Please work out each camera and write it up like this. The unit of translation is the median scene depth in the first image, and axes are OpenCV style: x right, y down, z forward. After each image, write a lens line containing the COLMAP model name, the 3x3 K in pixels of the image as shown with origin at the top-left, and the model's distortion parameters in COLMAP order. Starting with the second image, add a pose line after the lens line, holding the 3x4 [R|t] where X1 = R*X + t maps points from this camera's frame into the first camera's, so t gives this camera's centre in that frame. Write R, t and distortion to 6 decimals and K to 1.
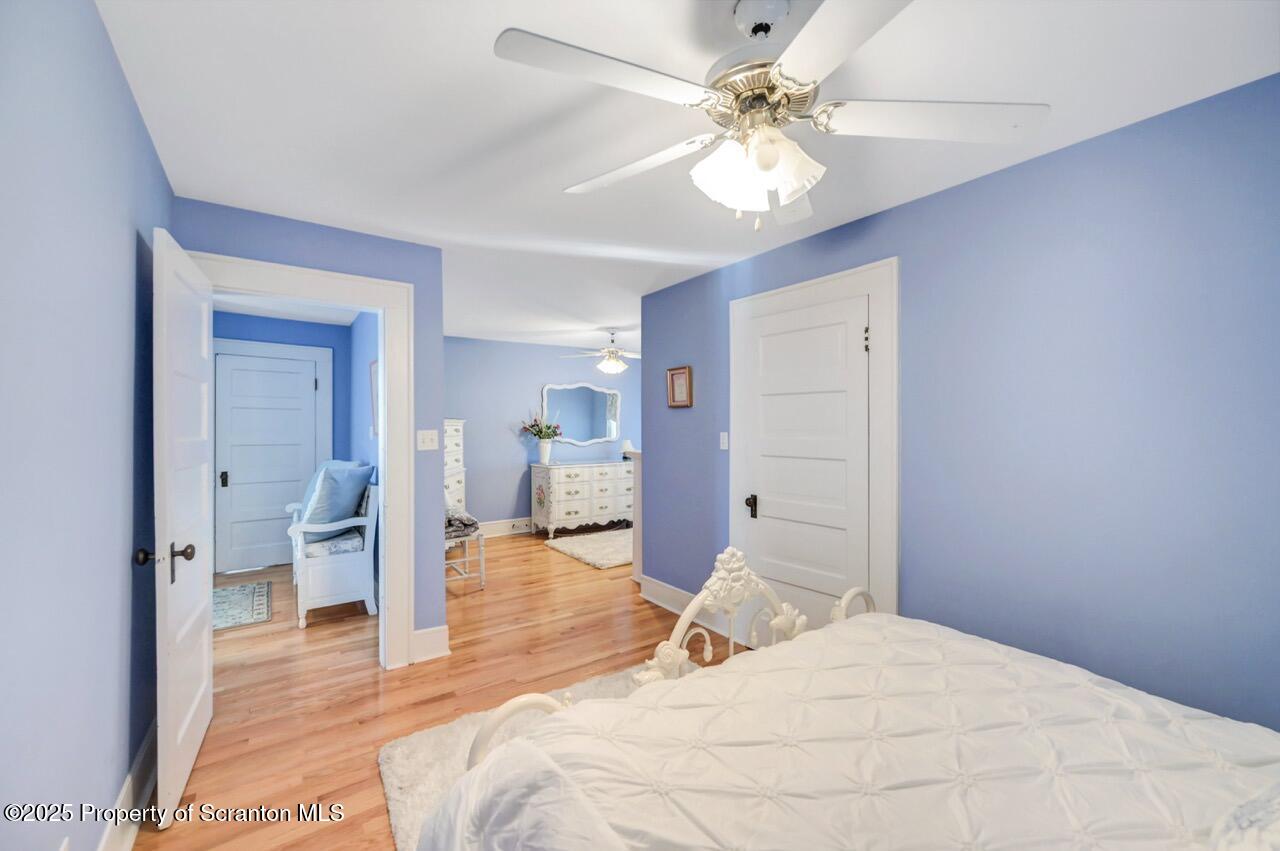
lens RADIAL K [[509.6, 0, 643.9], [0, 509.6, 428.9], [0, 0, 1]] dist [-0.001954, 0.000751]
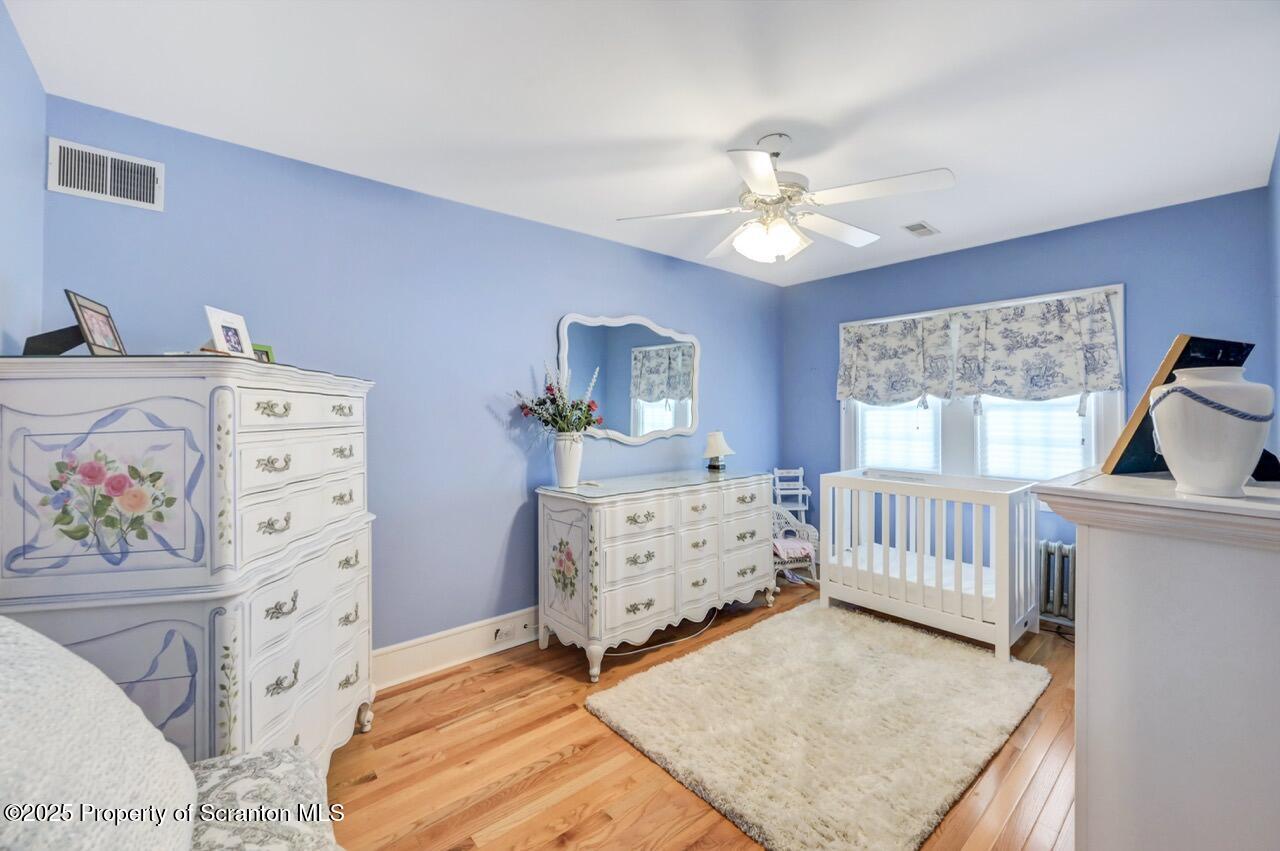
lens RADIAL K [[509.6, 0, 636.6], [0, 509.6, 417.5], [0, 0, 1]] dist [-0.001954, 0.000751]
pose [[0.997006, -0.005064, 0.077160, -0.170633], [0.005358, 0.999979, -0.003601, 0.009268], [-0.077140, 0.004003, 0.997012, 0.558776]]
